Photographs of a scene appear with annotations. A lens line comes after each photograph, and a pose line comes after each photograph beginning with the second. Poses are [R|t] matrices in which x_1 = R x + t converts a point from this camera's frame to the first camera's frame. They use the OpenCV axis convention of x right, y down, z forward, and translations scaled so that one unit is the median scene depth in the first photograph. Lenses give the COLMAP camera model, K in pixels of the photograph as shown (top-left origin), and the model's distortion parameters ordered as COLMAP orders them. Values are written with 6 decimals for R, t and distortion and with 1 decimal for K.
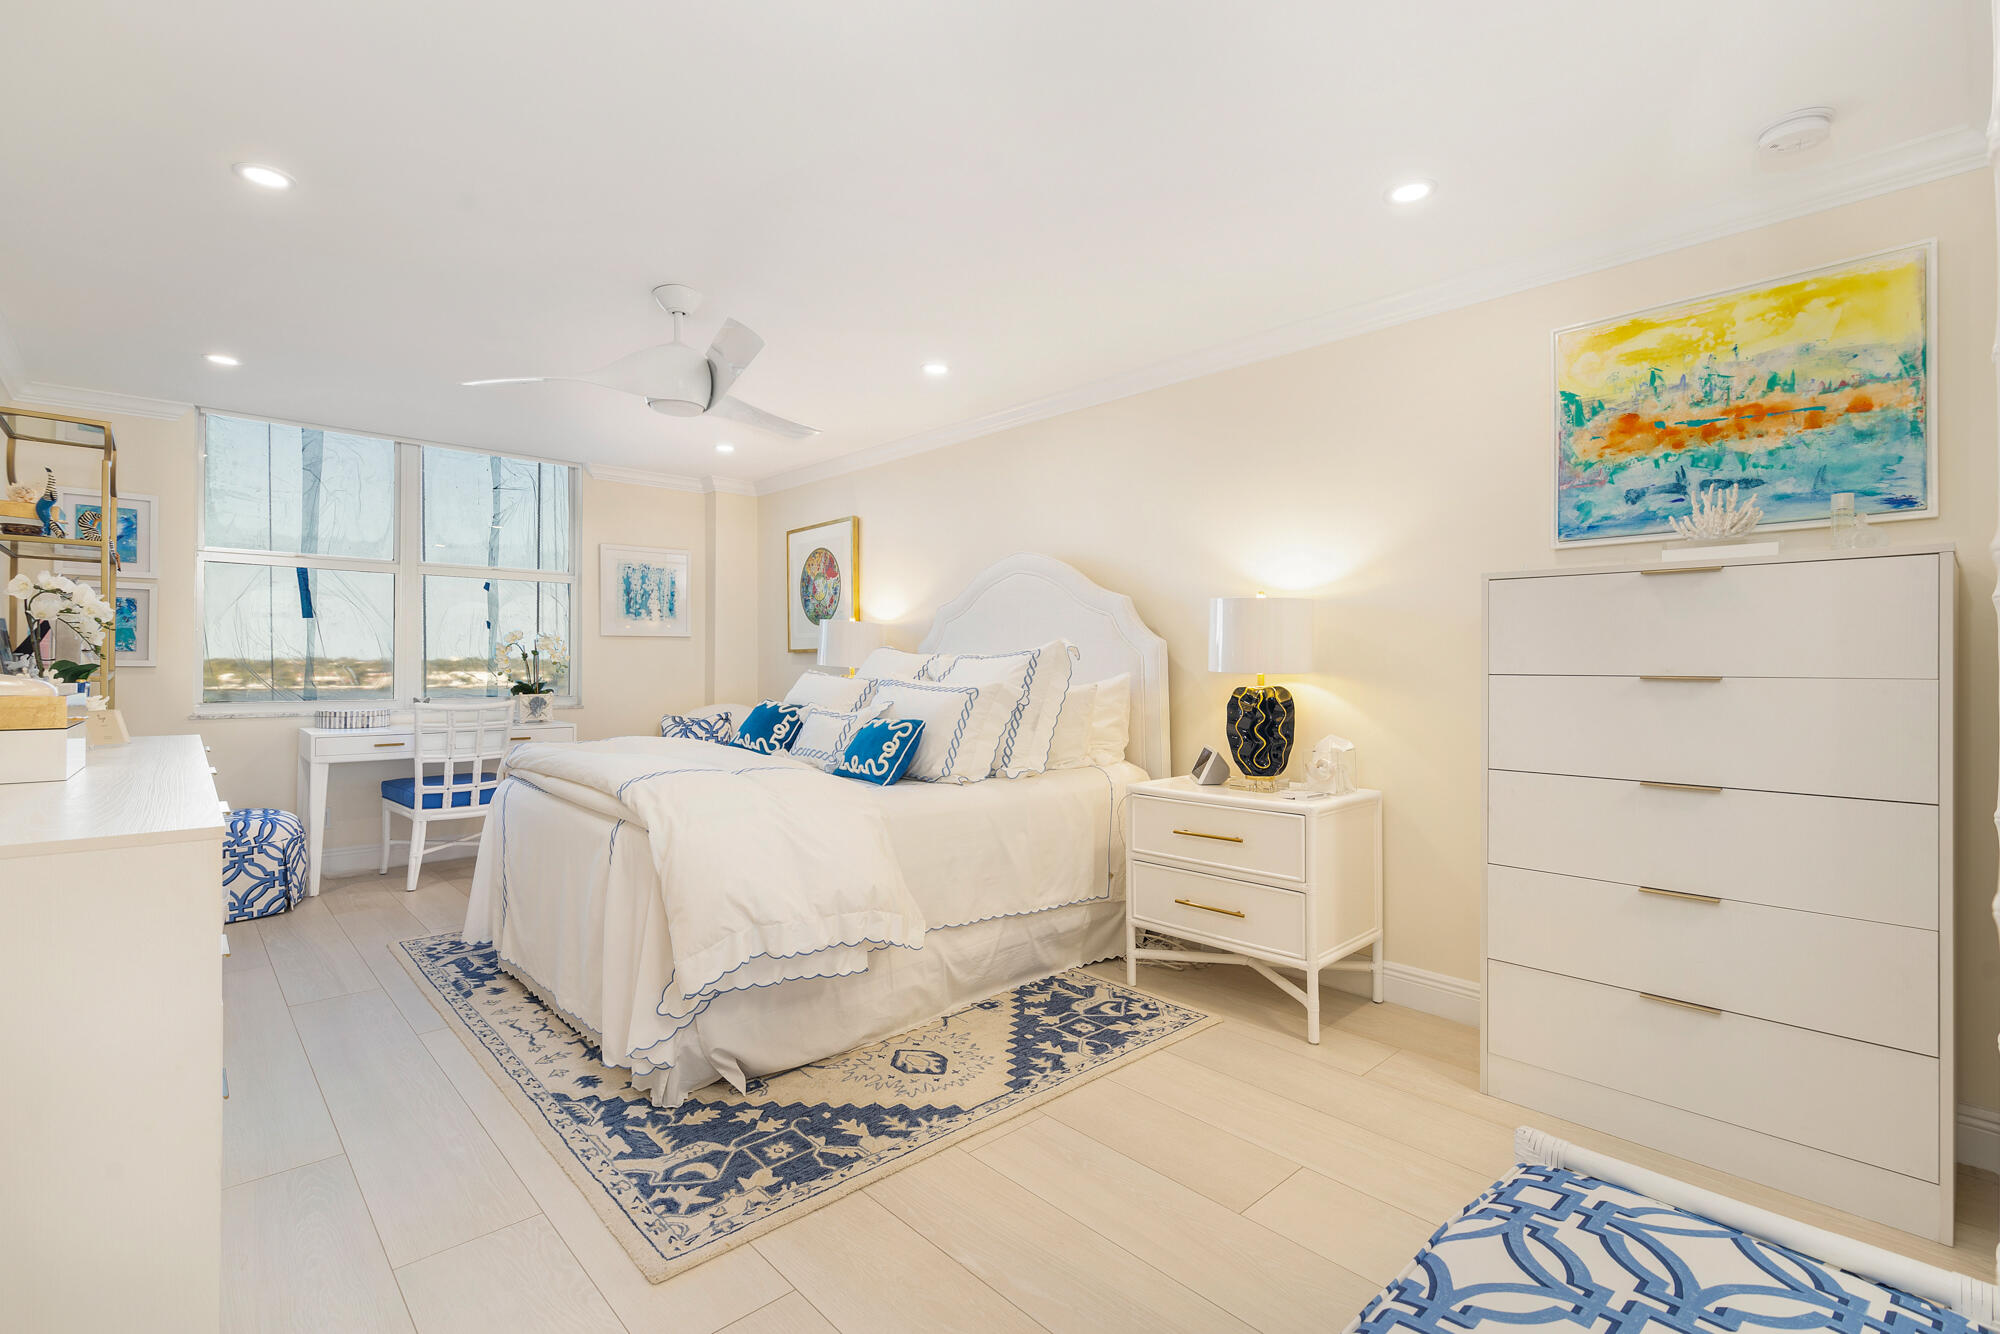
lens RADIAL K [[899.8, 0, 1006.7], [0, 899.8, 665.4], [0, 0, 1]] dist [0.000195, -0.000481]
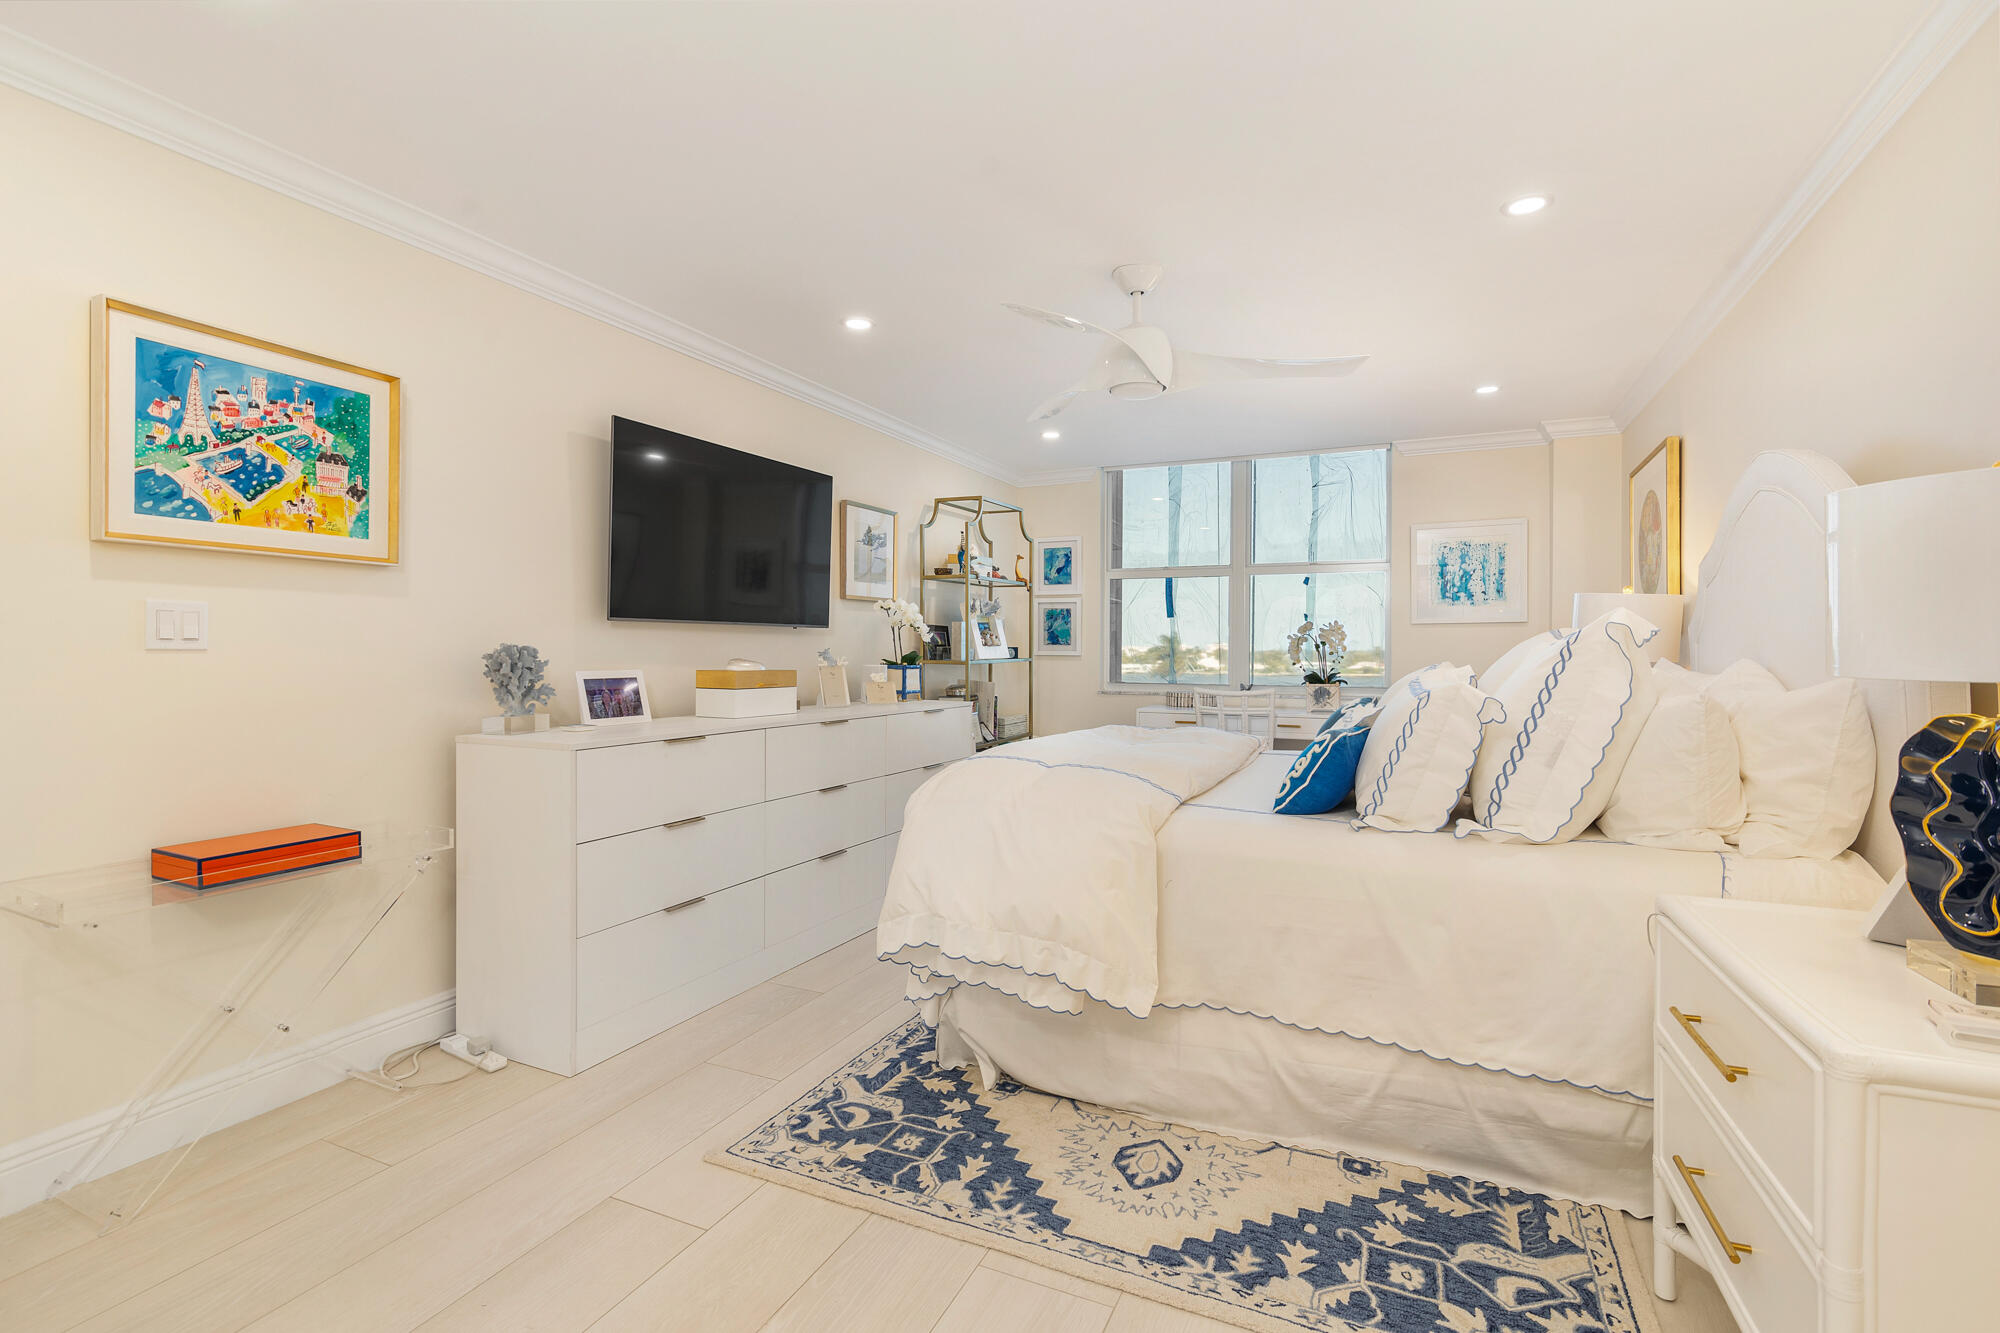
lens RADIAL K [[899.8, 0, 997.9], [0, 899.8, 658.0], [0, 0, 1]] dist [0.000195, -0.000481]
pose [[0.380997, 0.005046, -0.924563, 0.509668], [-0.003725, 0.999985, 0.003923, -0.000209], [0.924569, 0.001949, 0.381010, 0.517515]]
